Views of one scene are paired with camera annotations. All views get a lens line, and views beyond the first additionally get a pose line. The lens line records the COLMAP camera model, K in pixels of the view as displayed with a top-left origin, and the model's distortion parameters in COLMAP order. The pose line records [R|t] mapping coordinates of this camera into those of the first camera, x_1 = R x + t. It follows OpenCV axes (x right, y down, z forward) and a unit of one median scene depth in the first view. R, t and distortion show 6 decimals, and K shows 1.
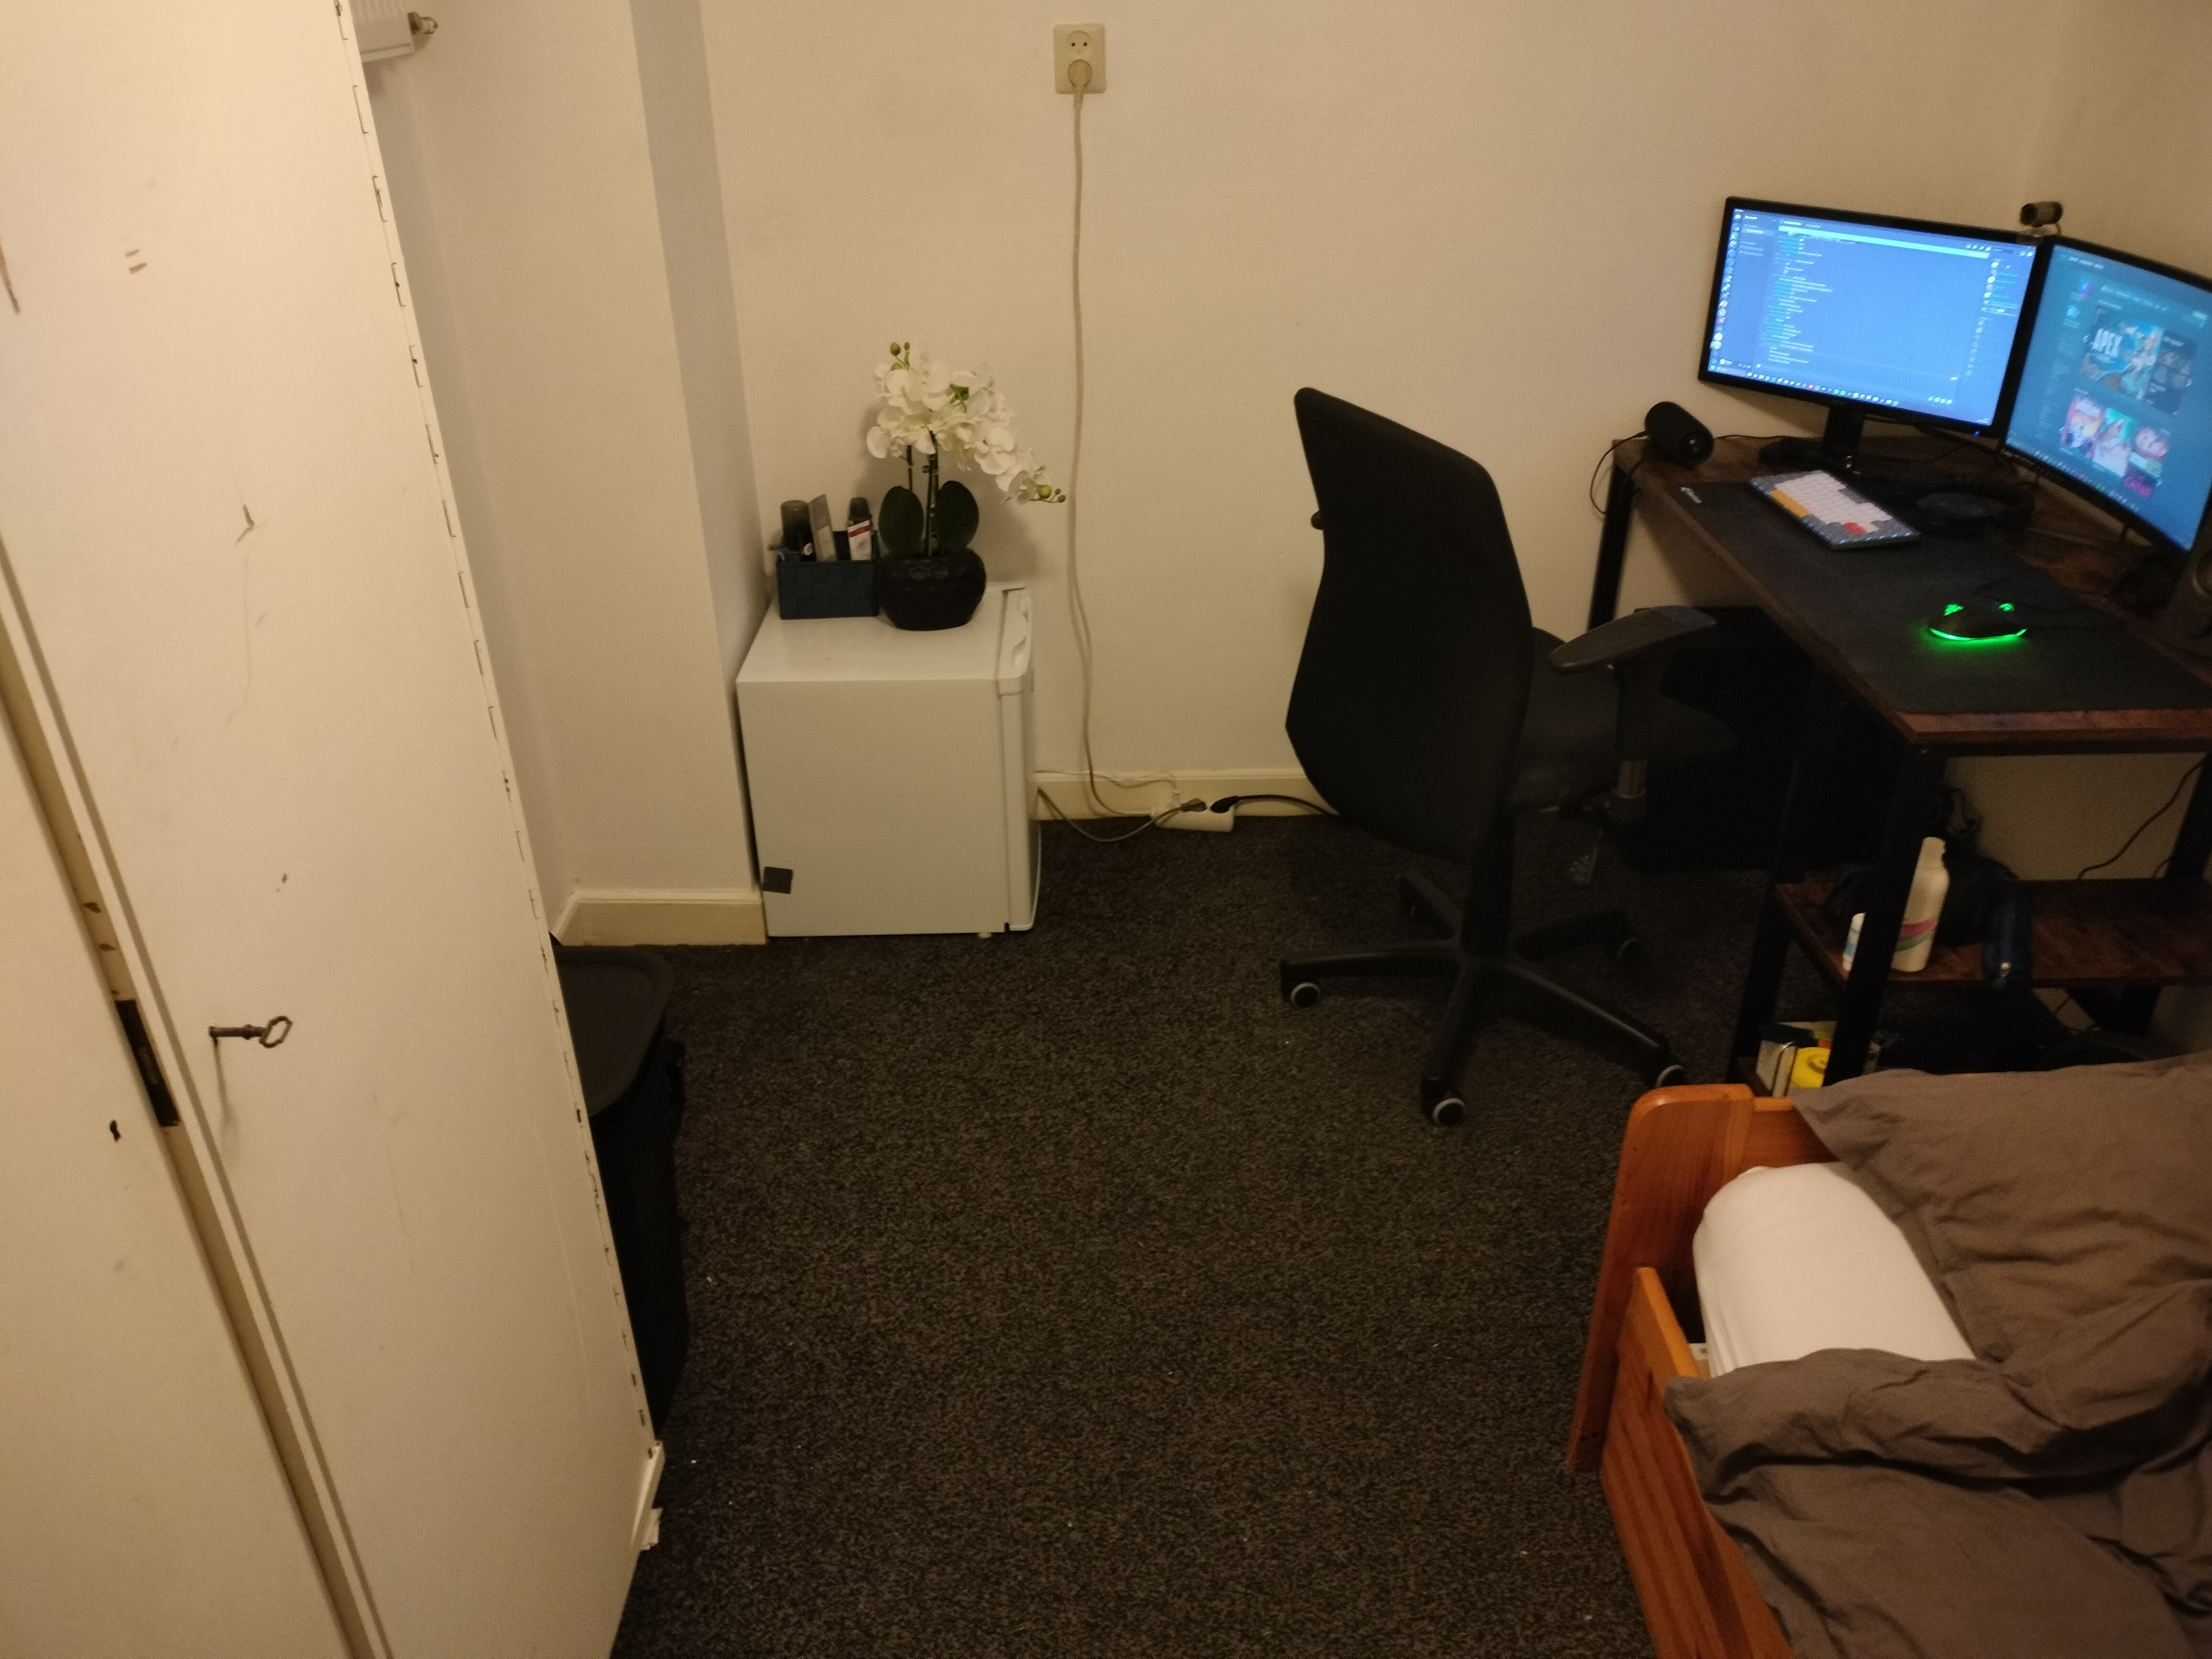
lens RADIAL K [[1707.6, 0, 1149.8], [0, 1707.6, 823.7], [0, 0, 1]] dist [0.175769, -0.208879]
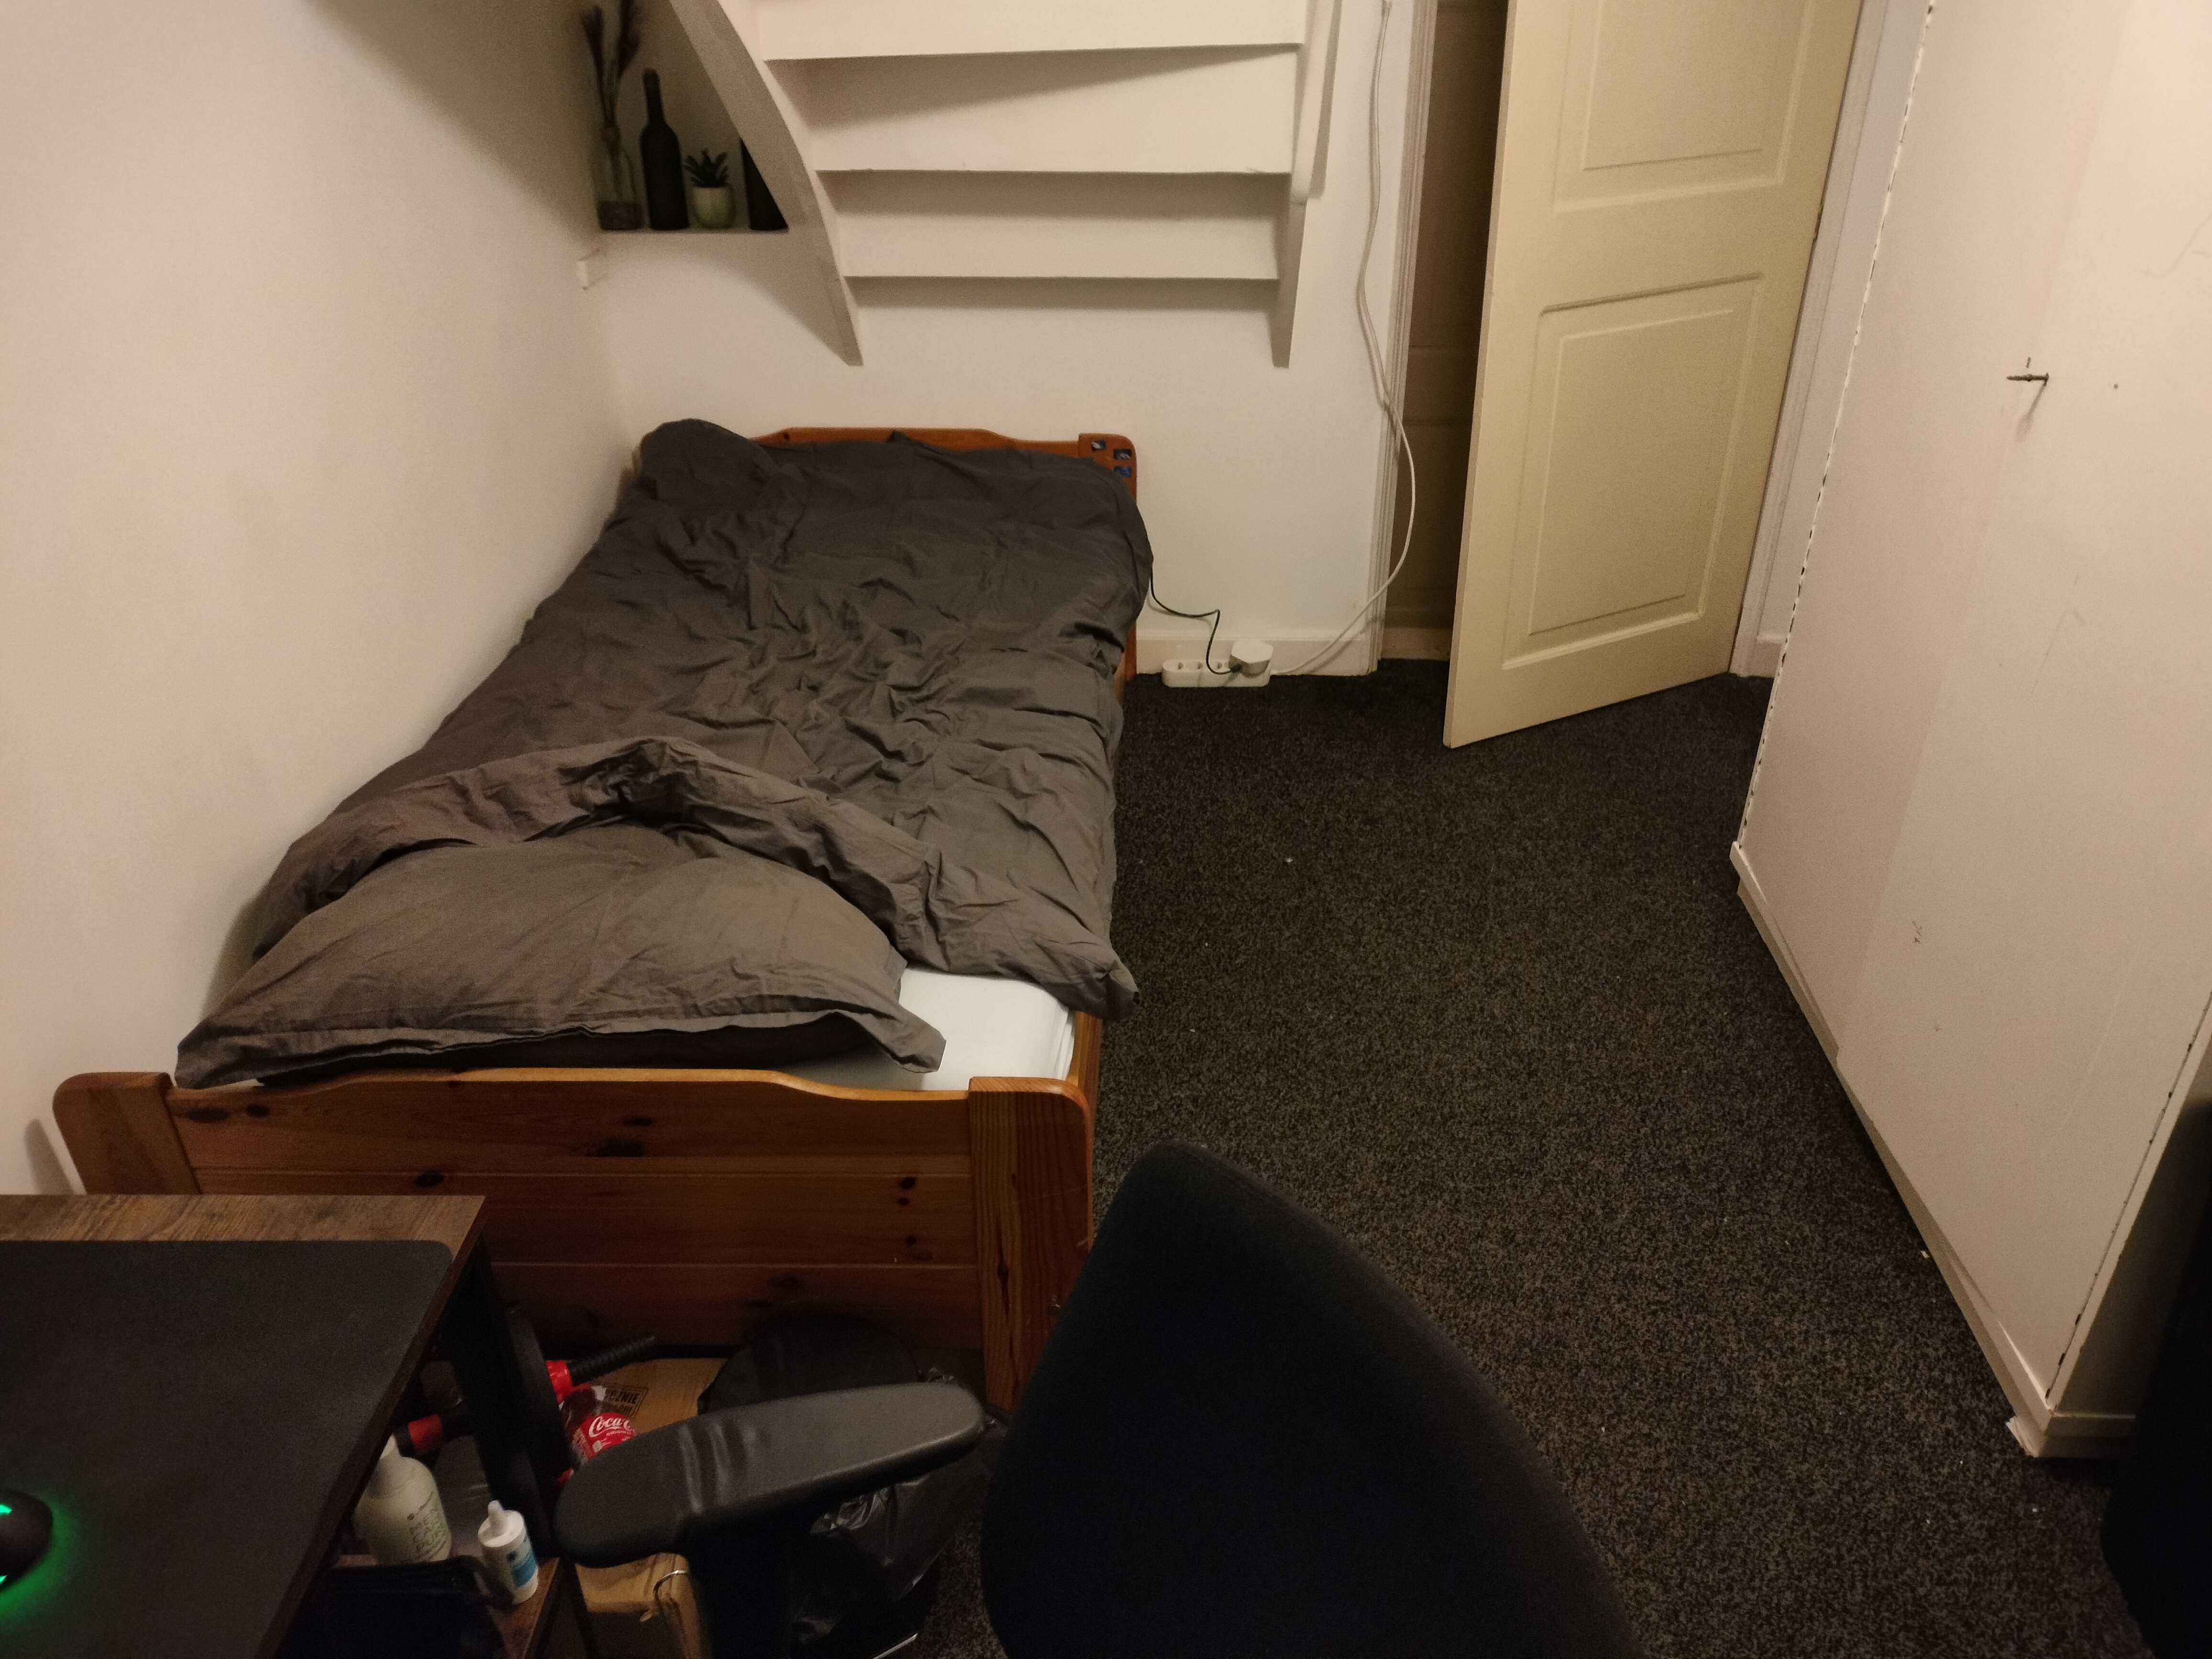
lens RADIAL K [[1707.6, 0, 1149.8], [0, 1707.6, 823.7], [0, 0, 1]] dist [0.175769, -0.208879]
pose [[-0.998987, -0.025585, 0.037019, 0.187718], [0.018657, 0.513140, 0.858102, -0.655128], [-0.040950, 0.857924, -0.512143, 1.214793]]
